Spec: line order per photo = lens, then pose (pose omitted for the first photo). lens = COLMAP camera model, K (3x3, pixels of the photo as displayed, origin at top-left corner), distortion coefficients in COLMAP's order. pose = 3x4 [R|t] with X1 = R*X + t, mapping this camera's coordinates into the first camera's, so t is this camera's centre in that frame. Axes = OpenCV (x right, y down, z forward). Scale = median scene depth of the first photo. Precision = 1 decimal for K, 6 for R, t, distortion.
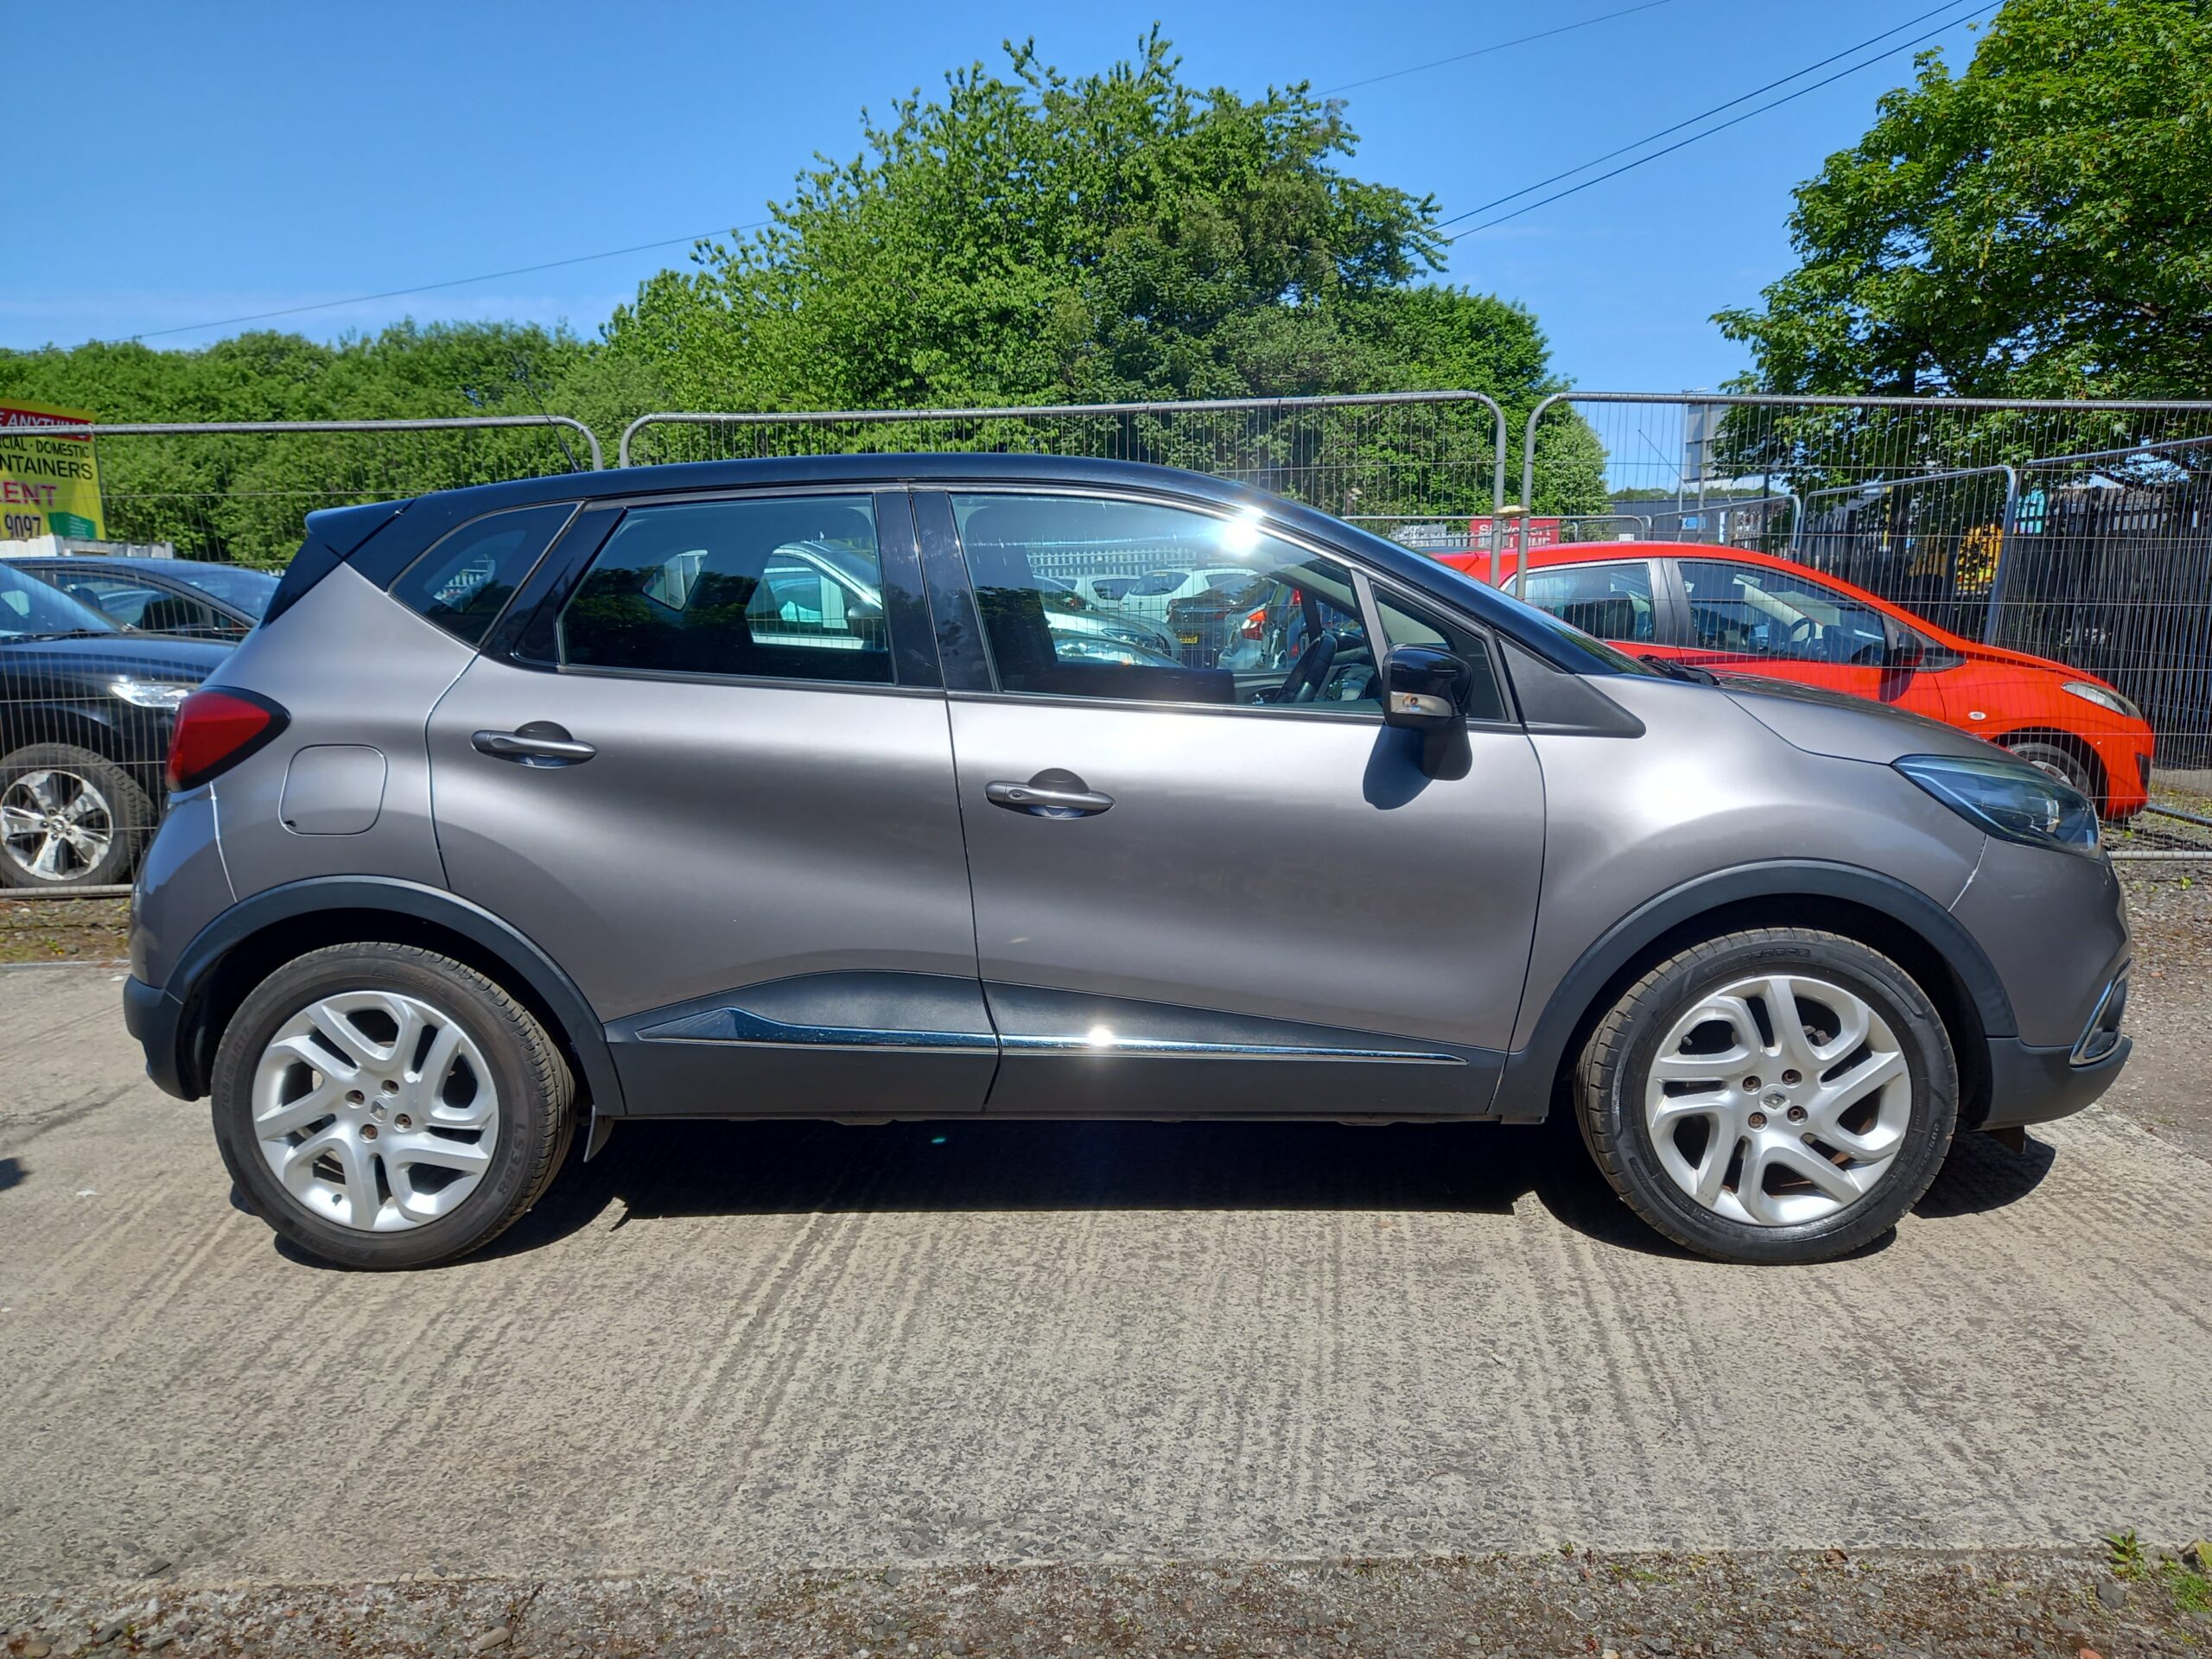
lens RADIAL K [[1612.7, 0, 1106.8], [0, 1612.7, 840.0], [0, 0, 1]] dist [0.060262, -0.053266]
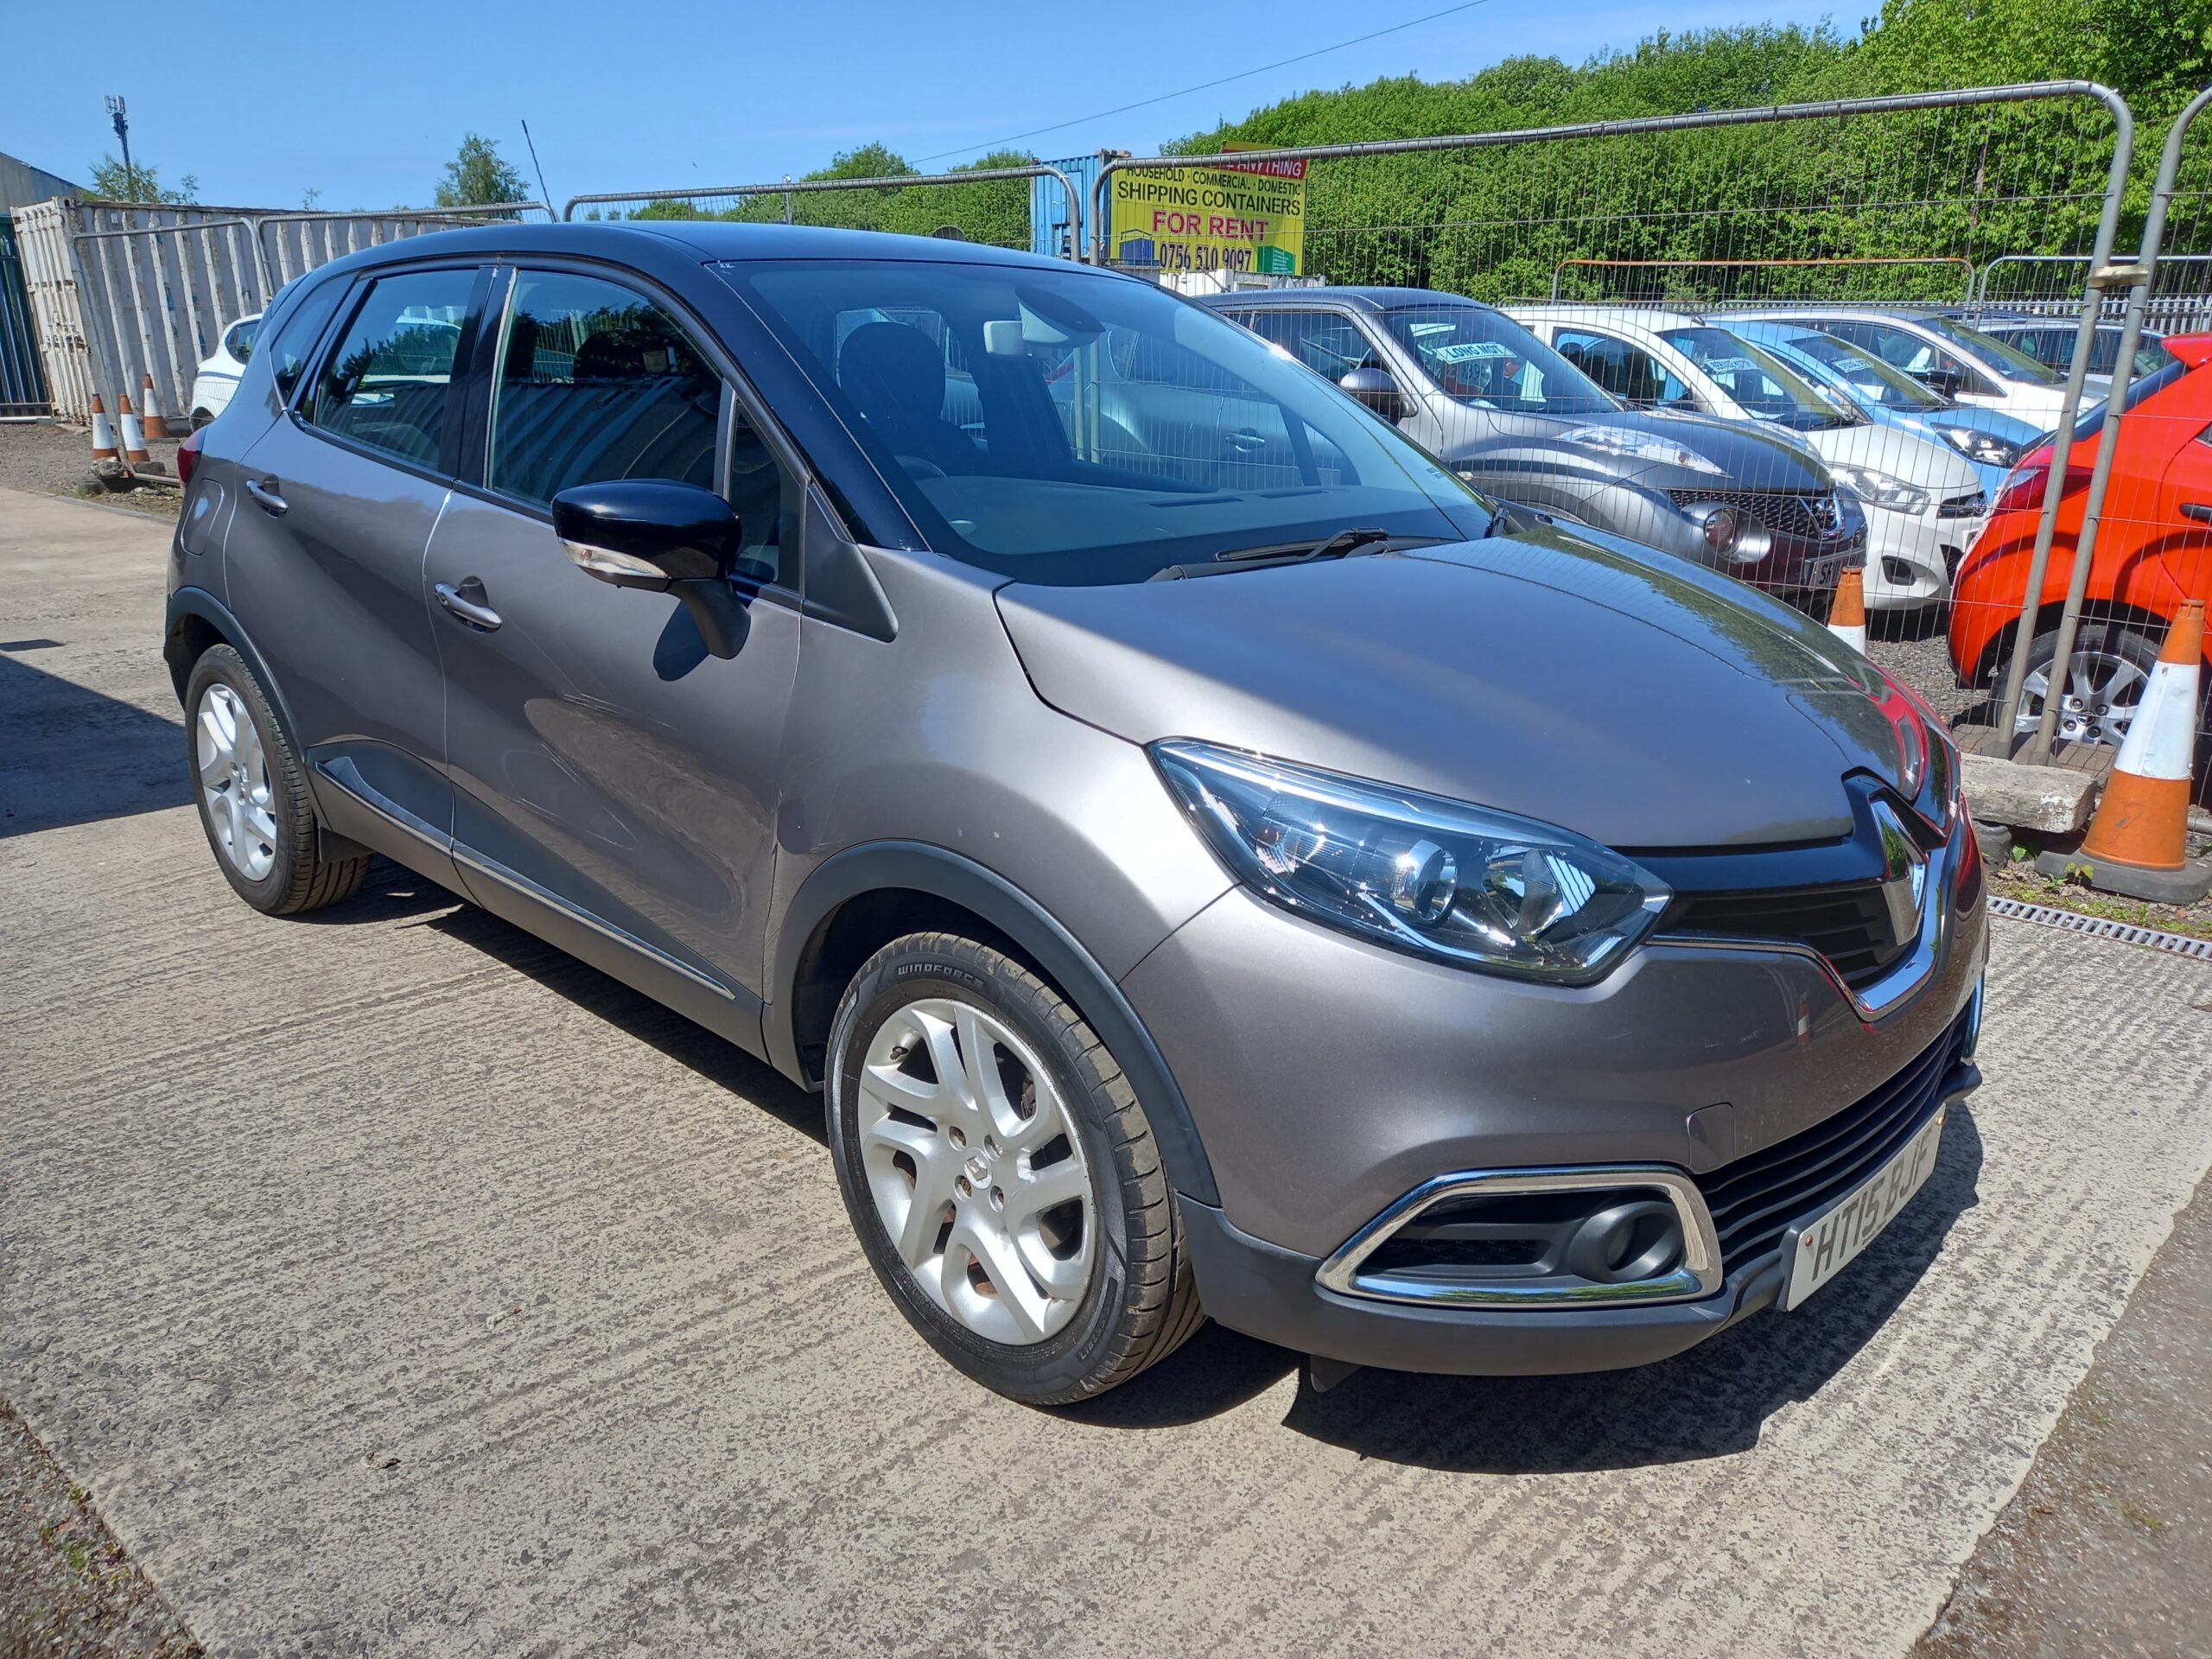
lens RADIAL K [[1605.4, 0, 1094.8], [0, 1605.4, 849.1], [0, 0, 1]] dist [0.075142, -0.074521]
pose [[0.749855, 0.236175, -0.618012, 0.868342], [-0.135257, 0.969109, 0.206236, -0.135237], [0.647629, -0.071057, 0.758636, 0.504877]]
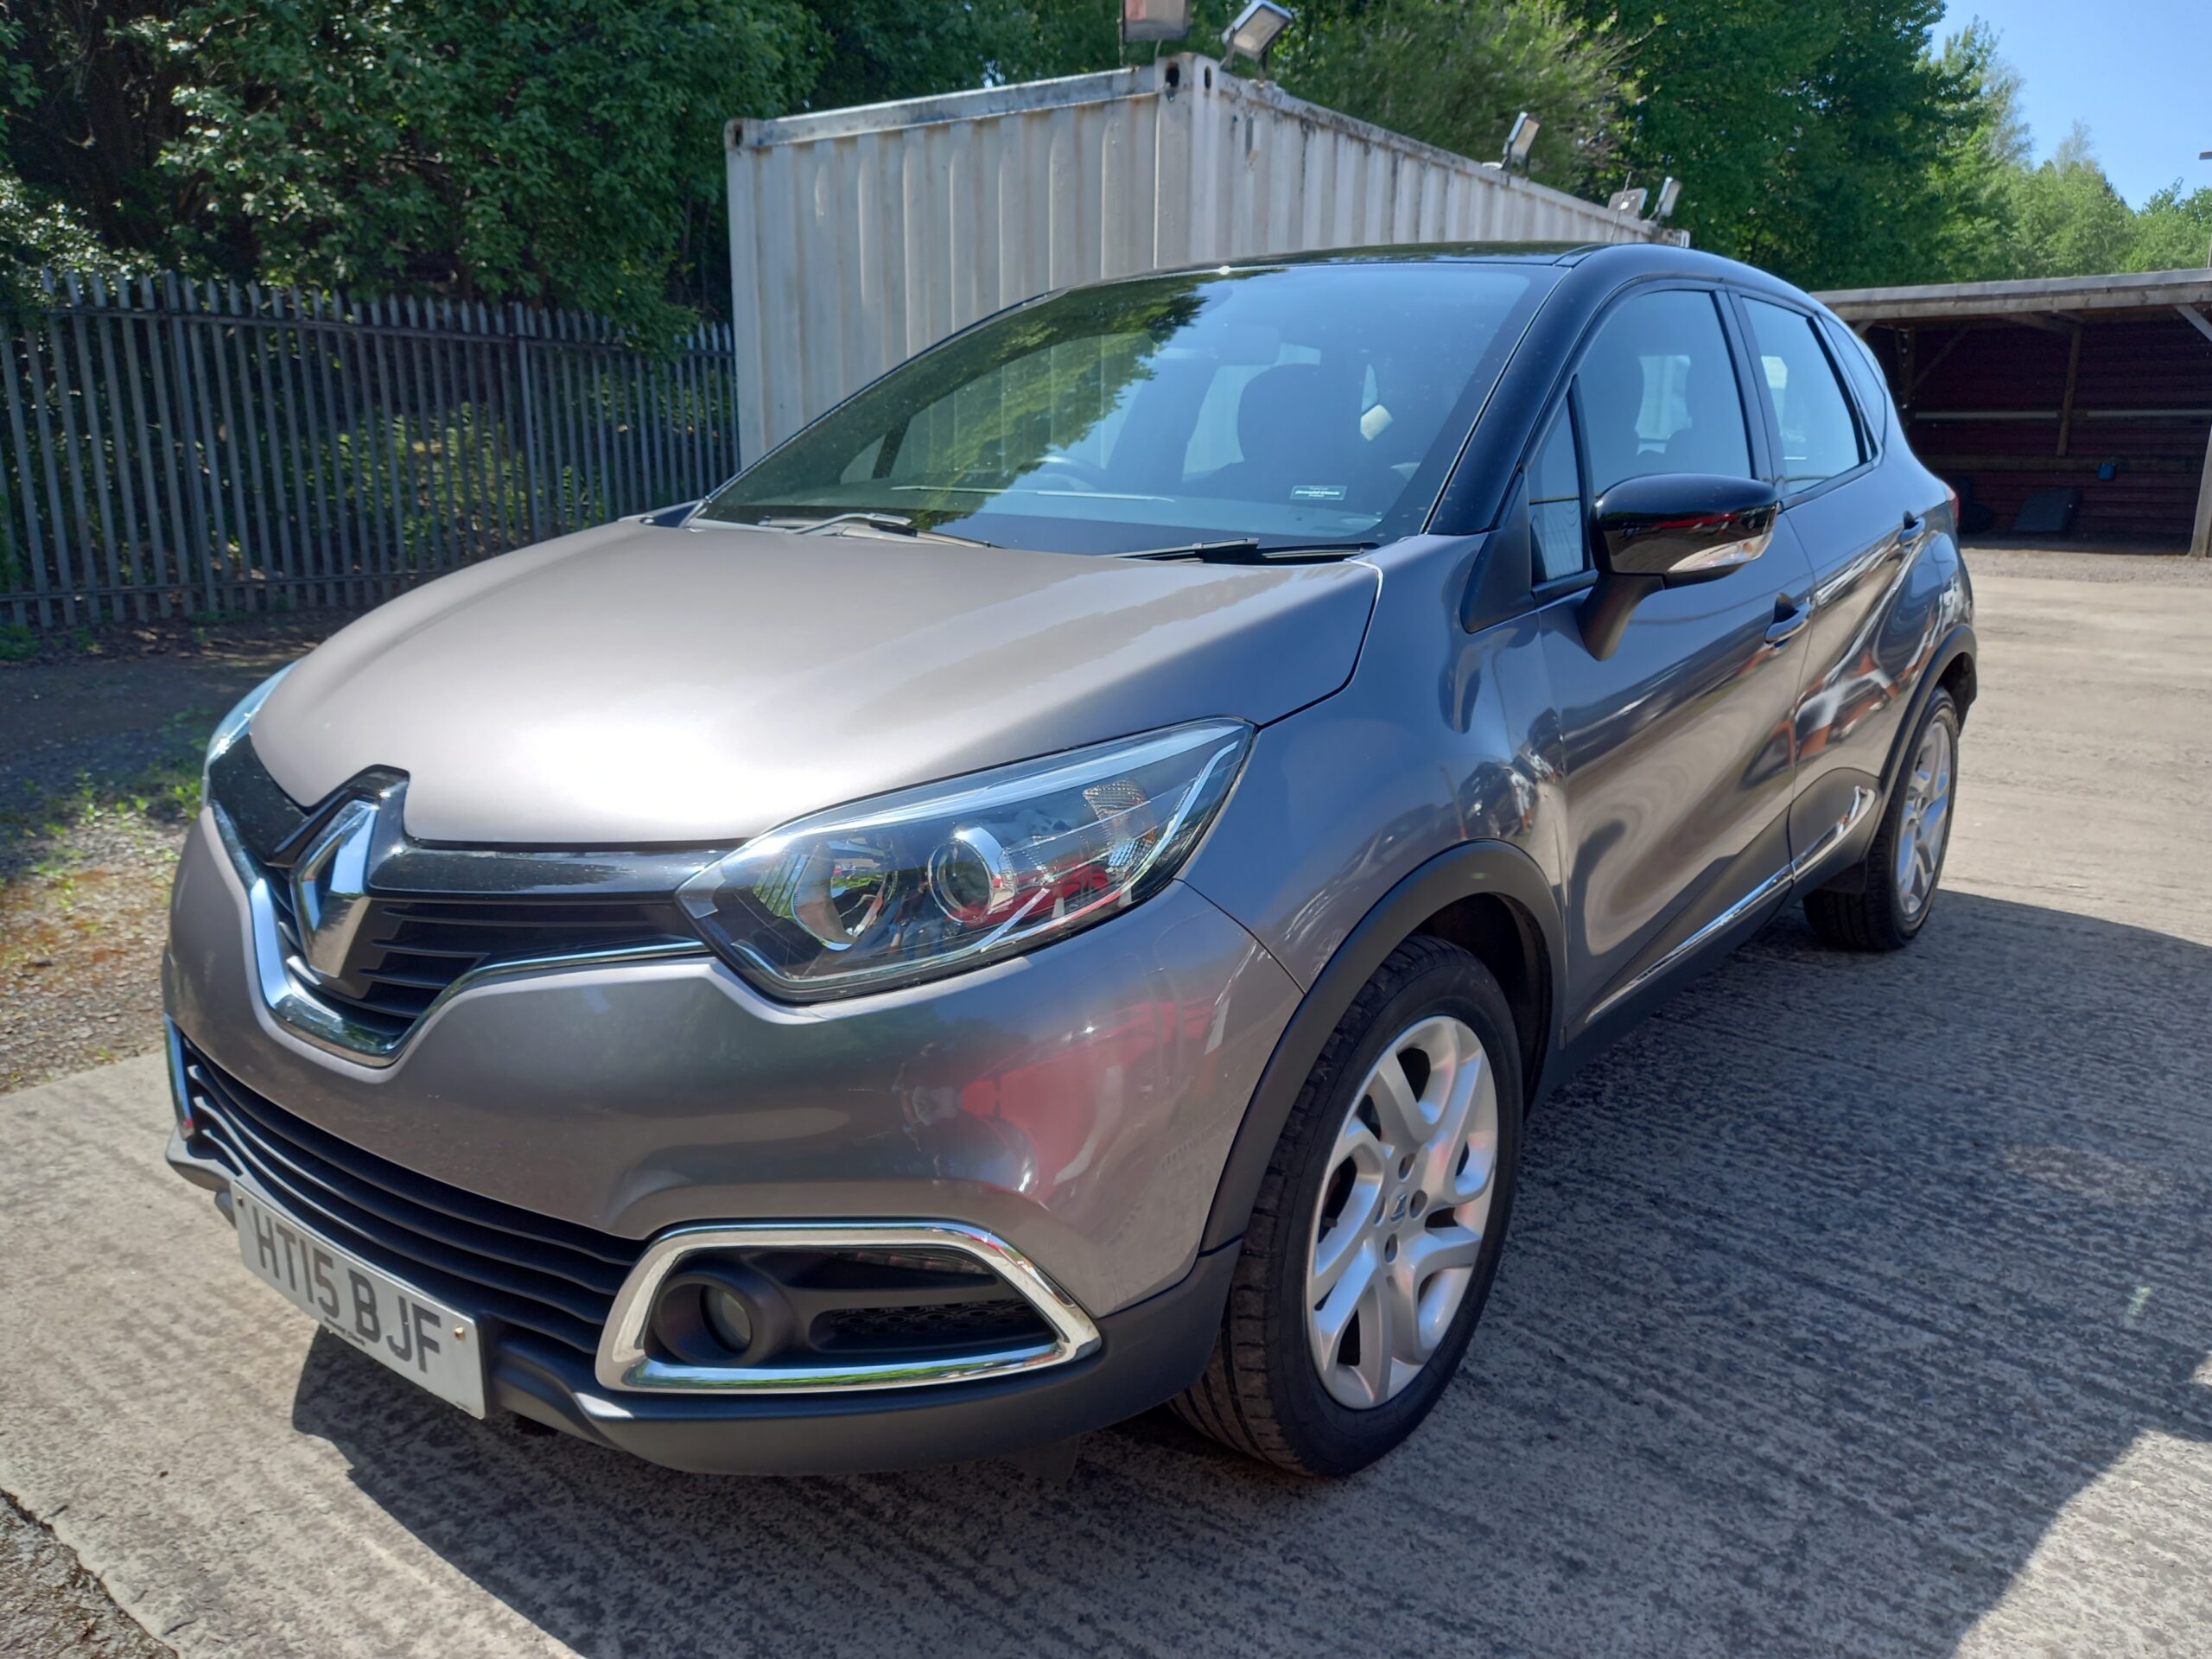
lens RADIAL K [[1624.3, 0, 1106.0], [0, 1624.3, 840.9], [0, 0, 1]] dist [0.051314, -0.047946]
pose [[-0.575838, 0.219716, -0.787487, 0.998019], [-0.112731, 0.932672, 0.342657, -0.276131], [0.809755, 0.286089, -0.512299, 1.788684]]
